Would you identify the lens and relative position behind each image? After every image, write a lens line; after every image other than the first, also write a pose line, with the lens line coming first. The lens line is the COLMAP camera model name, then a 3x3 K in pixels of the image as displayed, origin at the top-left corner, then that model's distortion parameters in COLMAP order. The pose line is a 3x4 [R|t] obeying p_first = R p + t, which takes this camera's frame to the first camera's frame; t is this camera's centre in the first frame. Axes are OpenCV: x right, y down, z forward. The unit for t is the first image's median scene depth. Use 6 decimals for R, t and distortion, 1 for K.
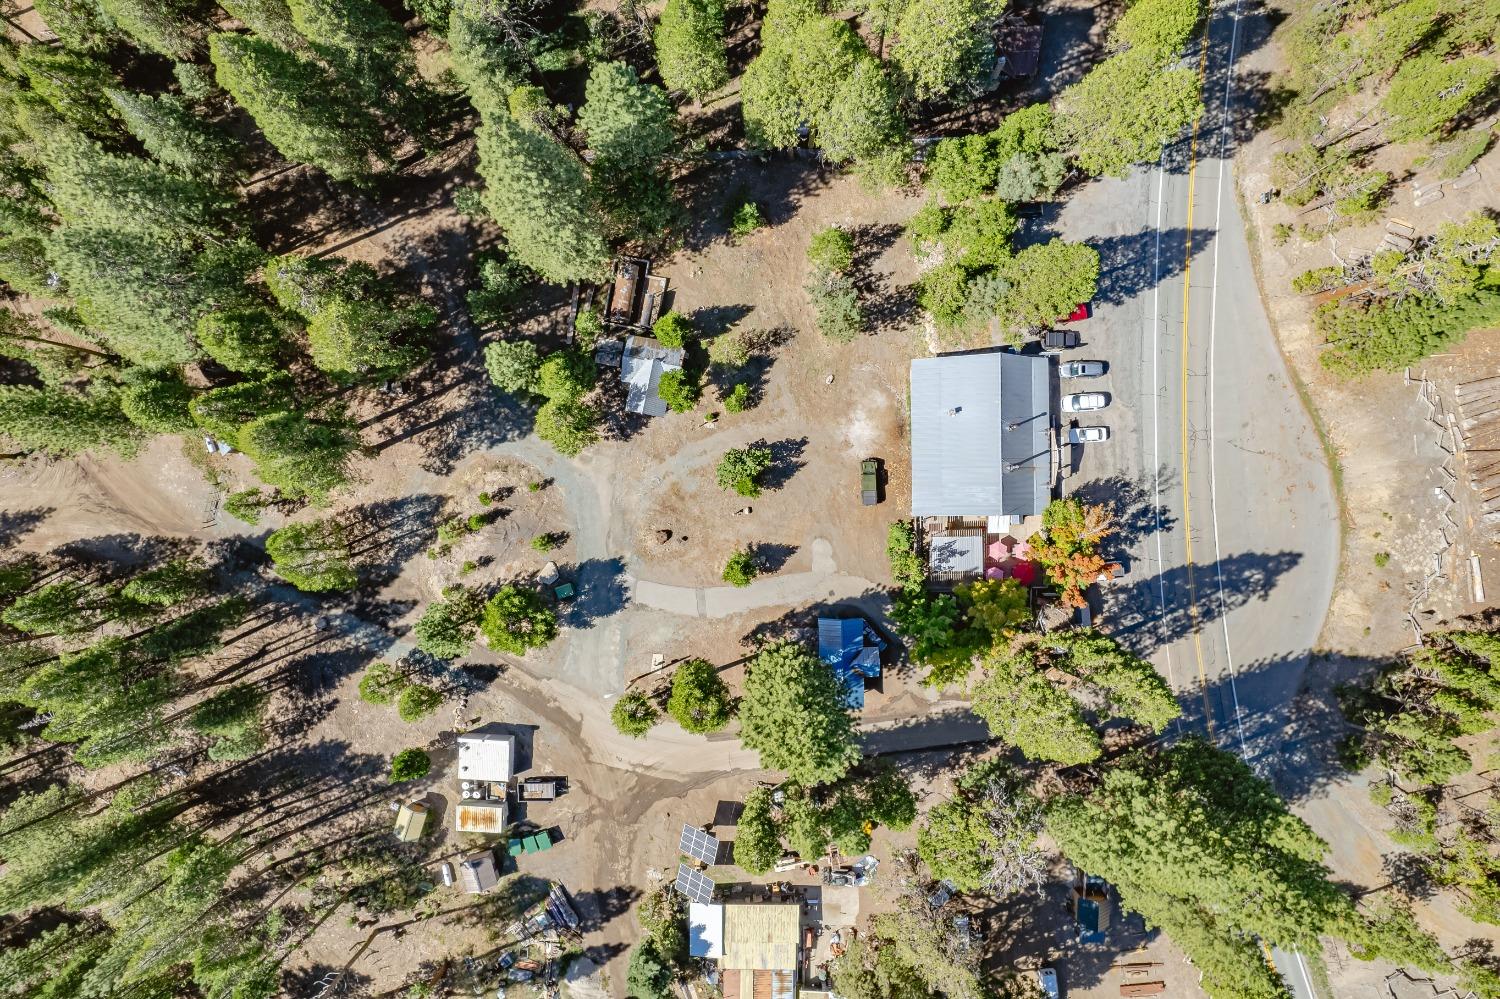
lens RADIAL K [[1013.9, 0, 750.0], [0, 1013.9, 499.5], [0, 0, 1]] dist [-0.108945, 0.162343]
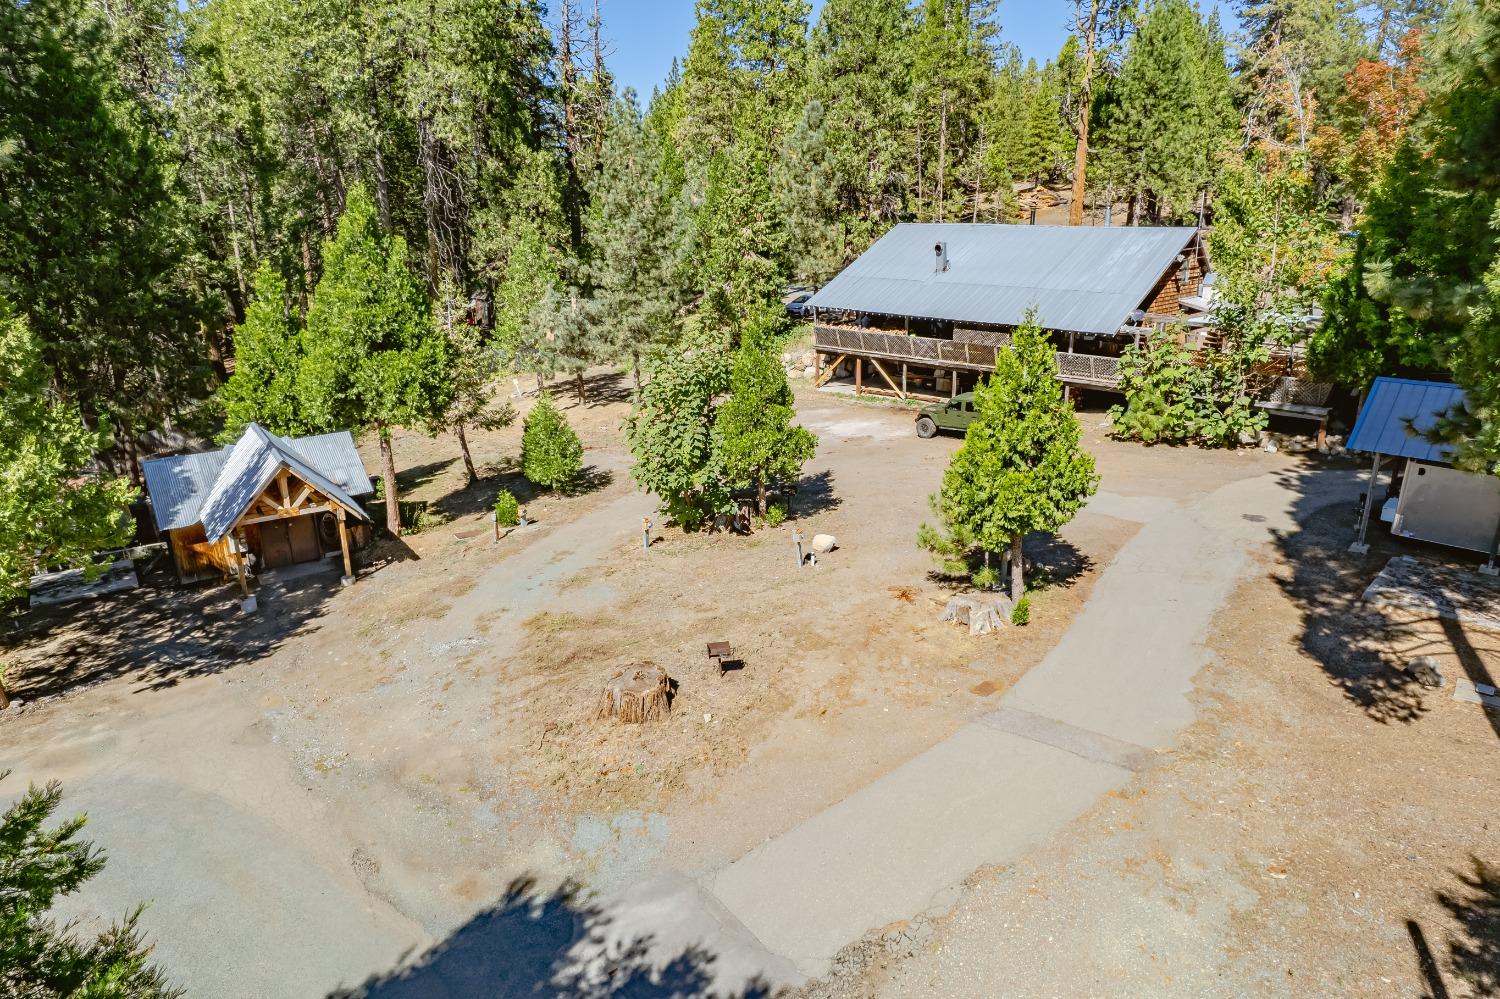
lens RADIAL K [[963.8, 0, 740.5], [0, 963.8, 504.4], [0, 0, 1]] dist [-0.081220, 0.073464]
pose [[0.702720, -0.209703, 0.679859, -0.192814], [0.711462, 0.210490, -0.670460, 0.167151], [-0.002506, 0.954840, 0.297111, 0.937443]]
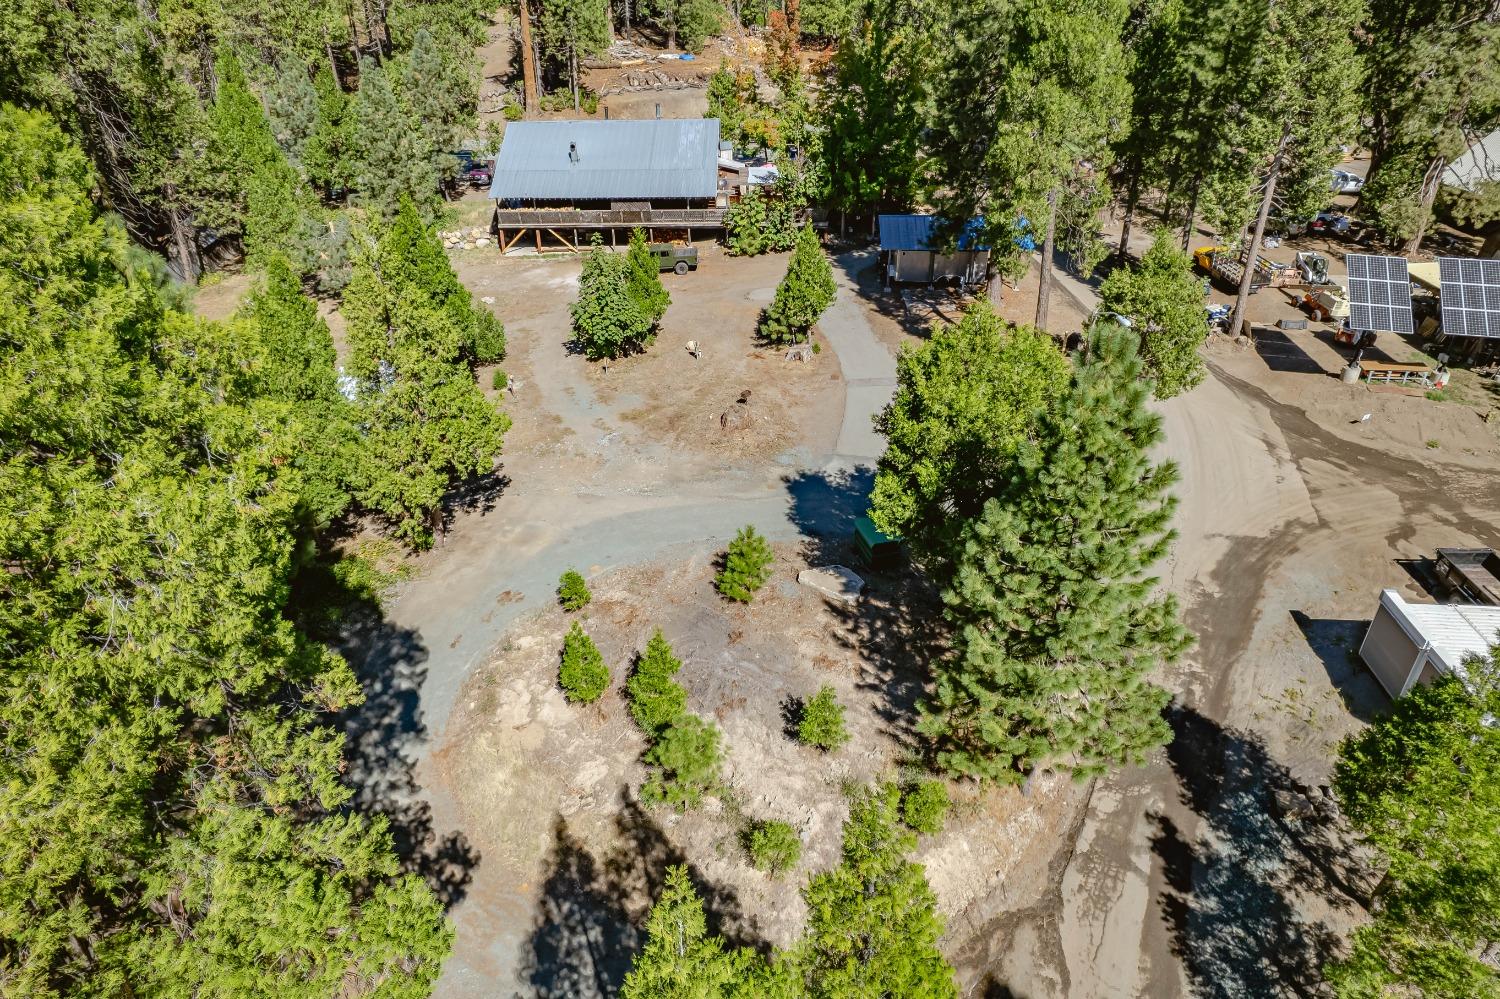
lens RADIAL K [[968.3, 0, 740.9], [0, 968.3, 501.4], [0, 0, 1]] dist [-0.067683, 0.048639]
pose [[0.032981, -0.500156, 0.865307, -0.489571], [0.999443, 0.012120, -0.031088, 0.053584], [0.005061, 0.865850, 0.500278, 0.839000]]
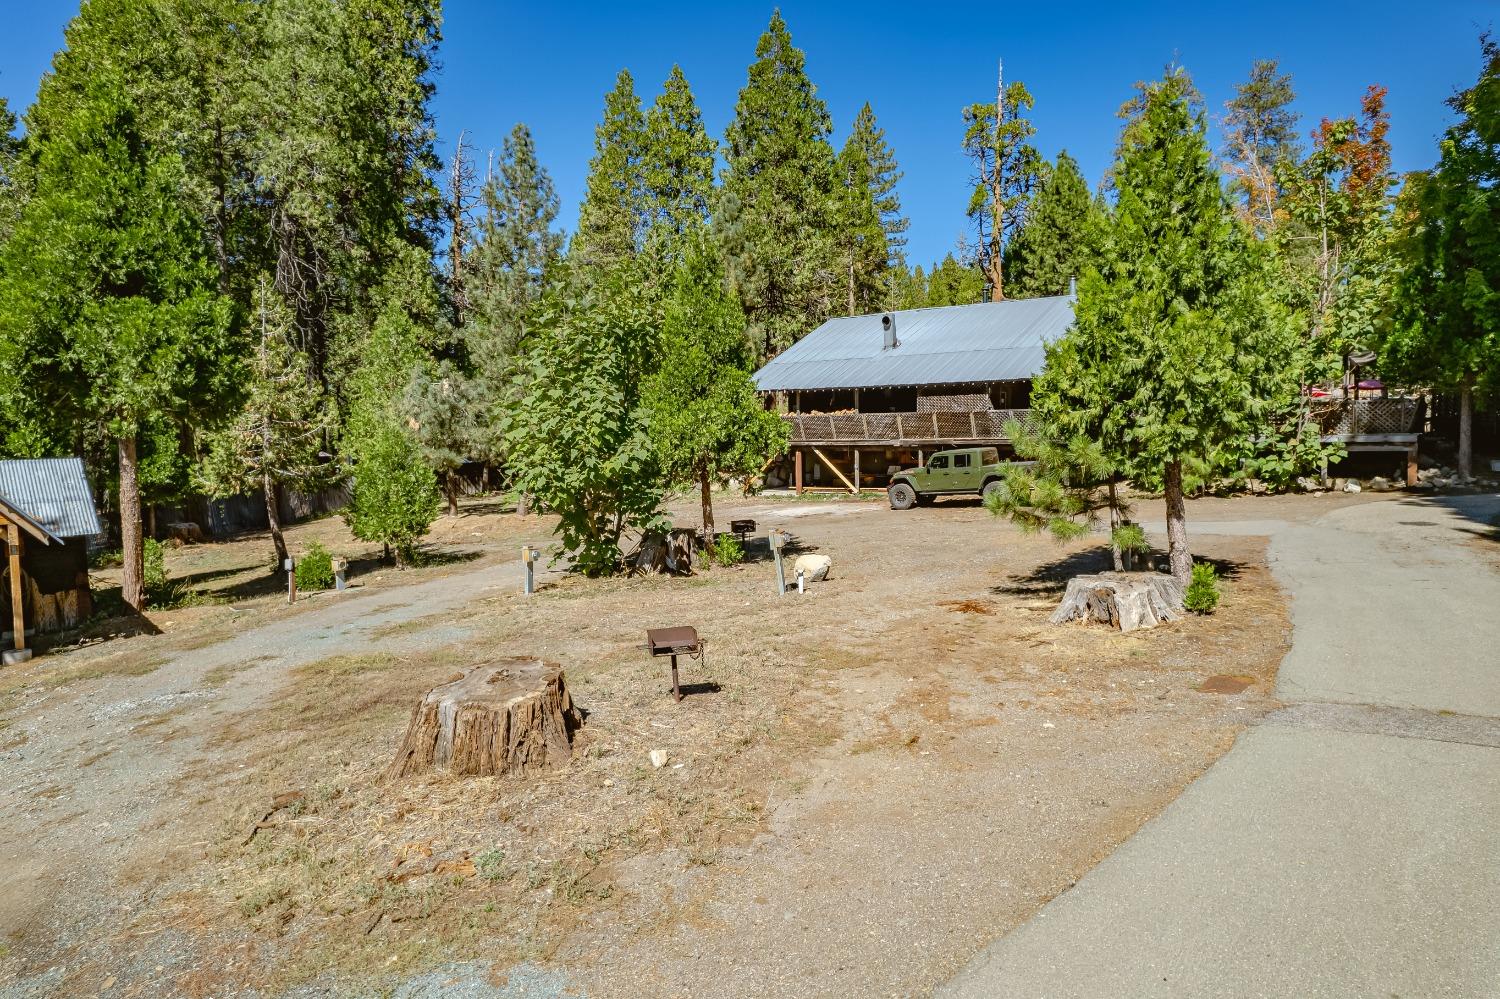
lens RADIAL K [[963.8, 0, 740.5], [0, 963.8, 504.4], [0, 0, 1]] dist [-0.081220, 0.073464]
pose [[0.618841, -0.045879, 0.784175, -0.139361], [0.785515, 0.038267, -0.617659, 0.103242], [-0.001671, 0.998214, 0.059720, 1.003777]]
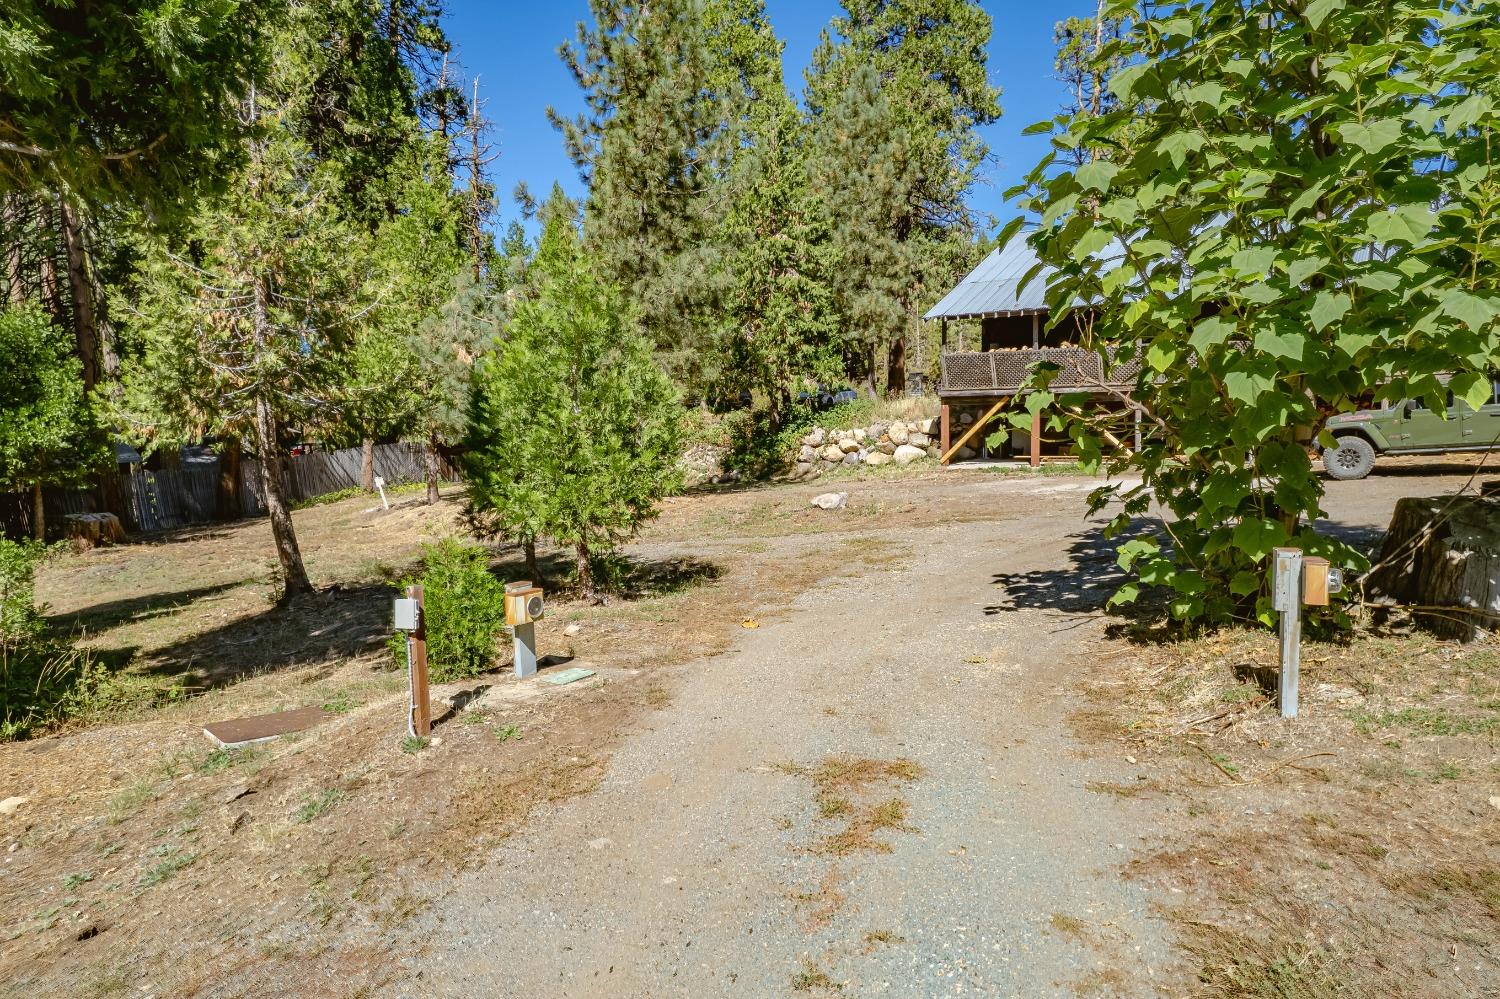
lens RADIAL K [[963.8, 0, 740.5], [0, 963.8, 504.4], [0, 0, 1]] dist [-0.081220, 0.073464]
pose [[0.569983, -0.052037, 0.820007, -0.086043], [0.821656, 0.036810, -0.568793, -0.027602], [-0.000586, 0.997966, 0.063738, 1.015965]]
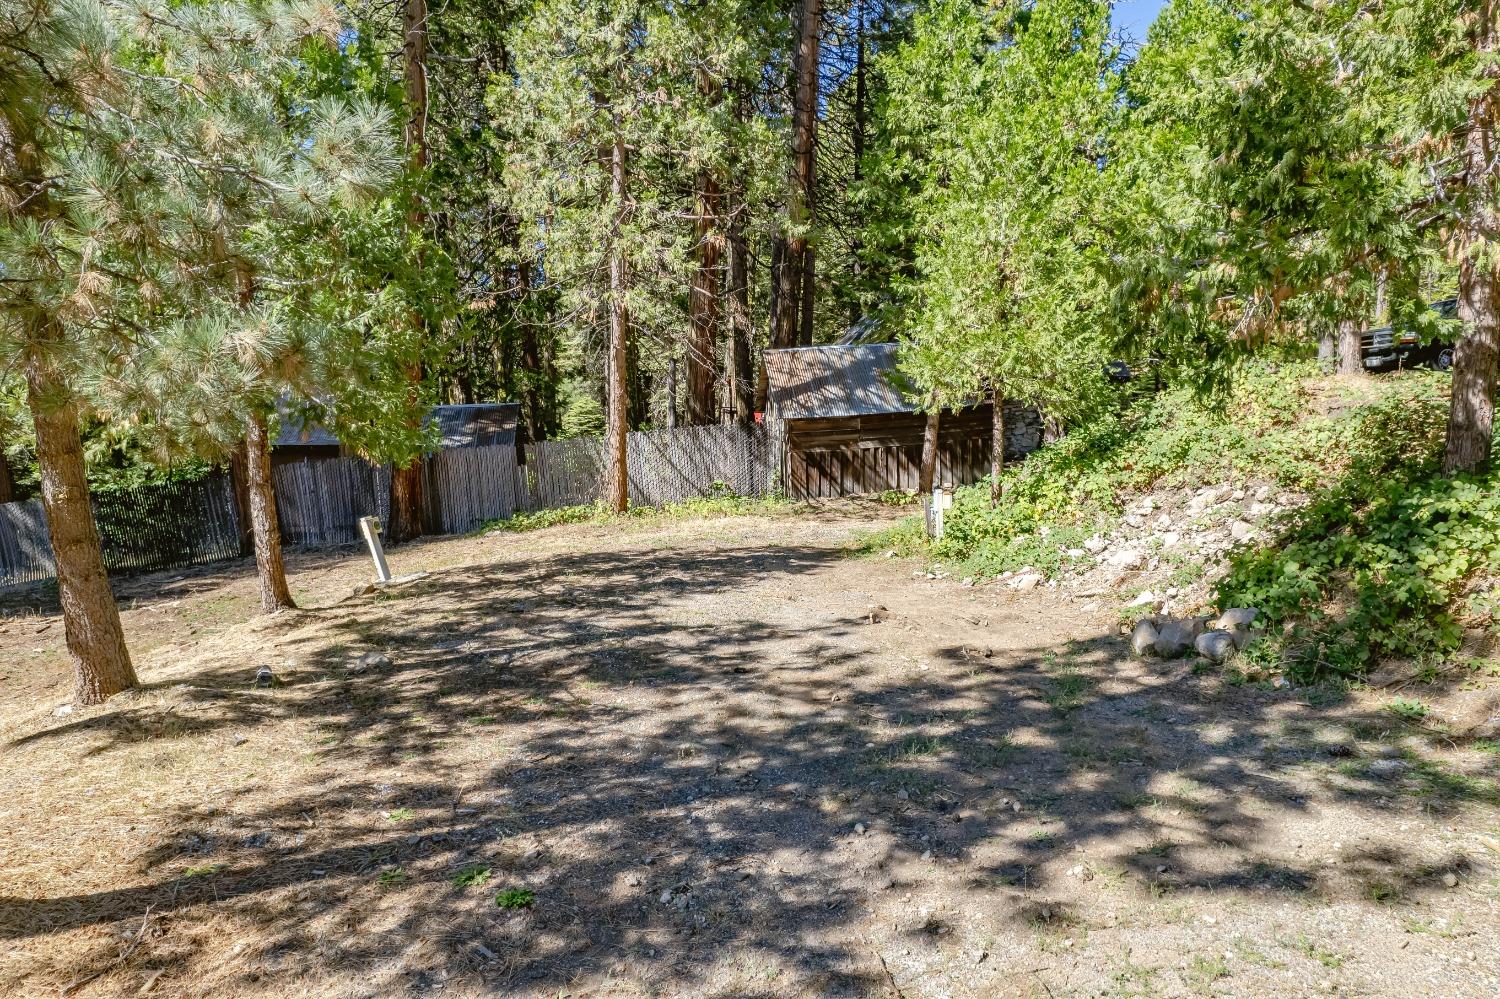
lens RADIAL K [[963.8, 0, 740.5], [0, 963.8, 504.4], [0, 0, 1]] dist [-0.081220, 0.073464]
pose [[0.991066, -0.006740, 0.133201, 0.119885], [0.132967, 0.127659, -0.982865, -0.136050], [-0.010380, 0.991795, 0.127414, 1.005763]]
